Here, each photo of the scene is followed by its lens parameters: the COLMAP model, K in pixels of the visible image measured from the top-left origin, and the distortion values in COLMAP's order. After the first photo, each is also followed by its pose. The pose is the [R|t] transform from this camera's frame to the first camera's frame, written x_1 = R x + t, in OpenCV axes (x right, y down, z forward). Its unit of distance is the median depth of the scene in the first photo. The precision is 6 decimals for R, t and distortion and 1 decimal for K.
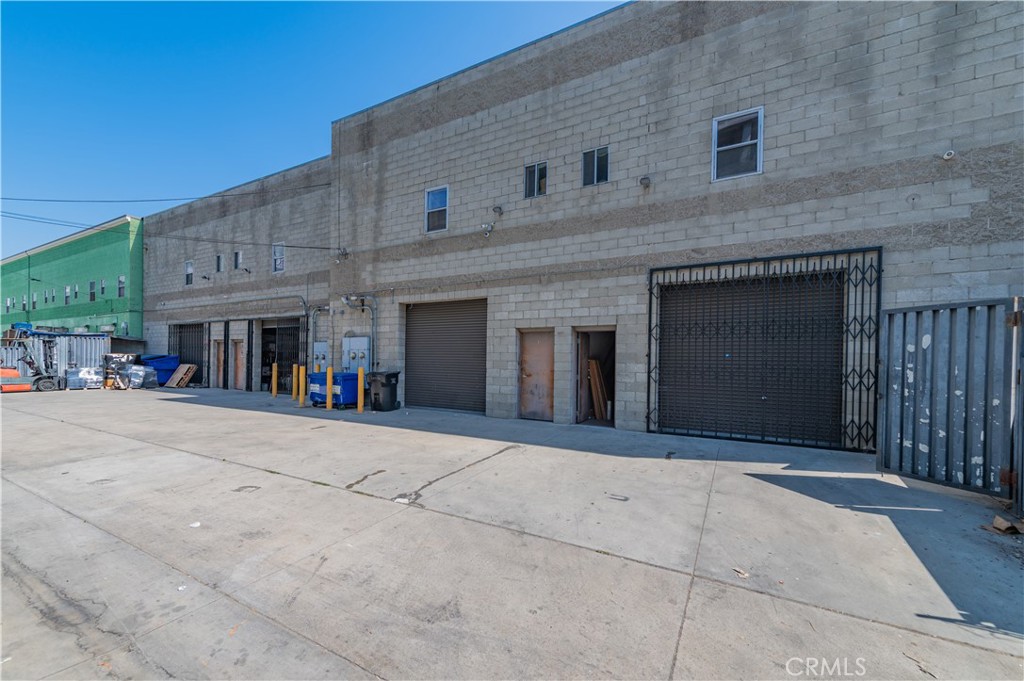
lens RADIAL K [[398.8, 0, 501.0], [0, 398.8, 366.1], [0, 0, 1]] dist [0.010828, -0.002422]
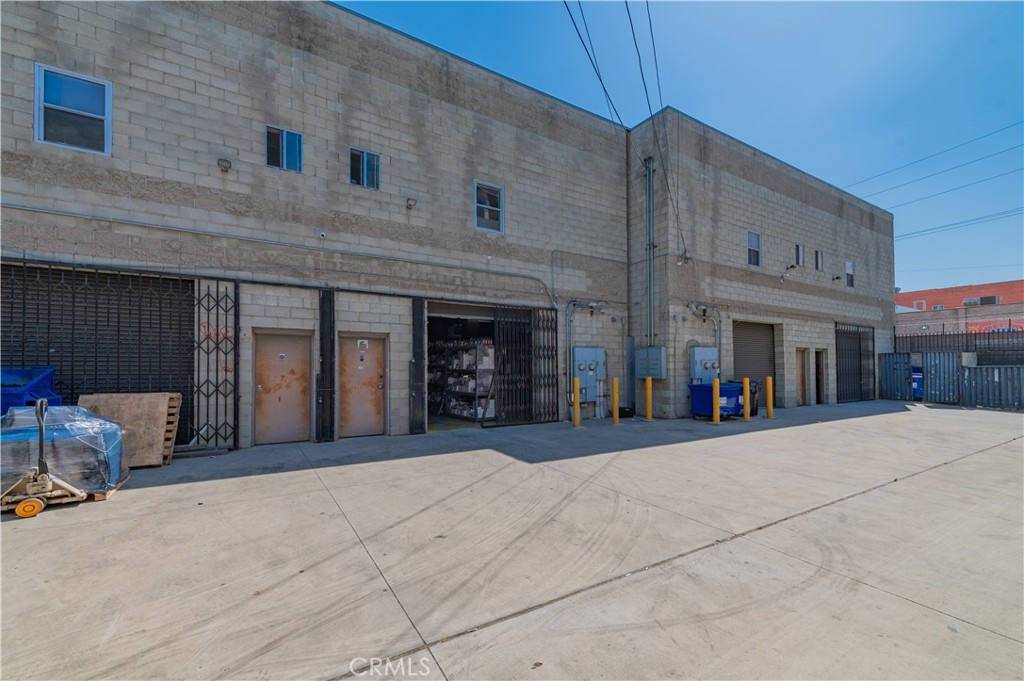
lens RADIAL K [[398.8, 0, 492.4], [0, 398.8, 369.1], [0, 0, 1]] dist [0.010828, -0.002422]
pose [[0.528741, -0.004803, 0.848770, -1.548224], [0.024896, 0.999641, -0.009852, -0.022023], [-0.848418, 0.026341, 0.528671, 0.971348]]
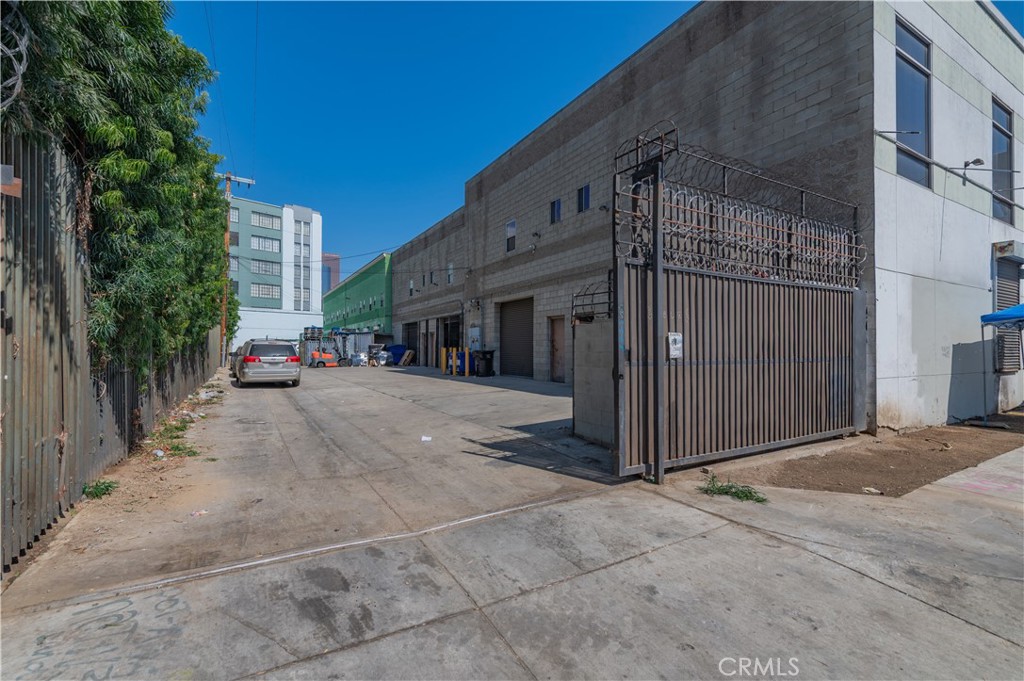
lens RADIAL K [[442.5, 0, 487.5], [0, 442.5, 343.6], [0, 0, 1]] dist [-0.010017, -0.000044]
pose [[0.837934, -0.024827, -0.545207, 0.586193], [0.011407, 0.999543, -0.027984, 0.033933], [0.545652, 0.017229, 0.837834, -0.347710]]
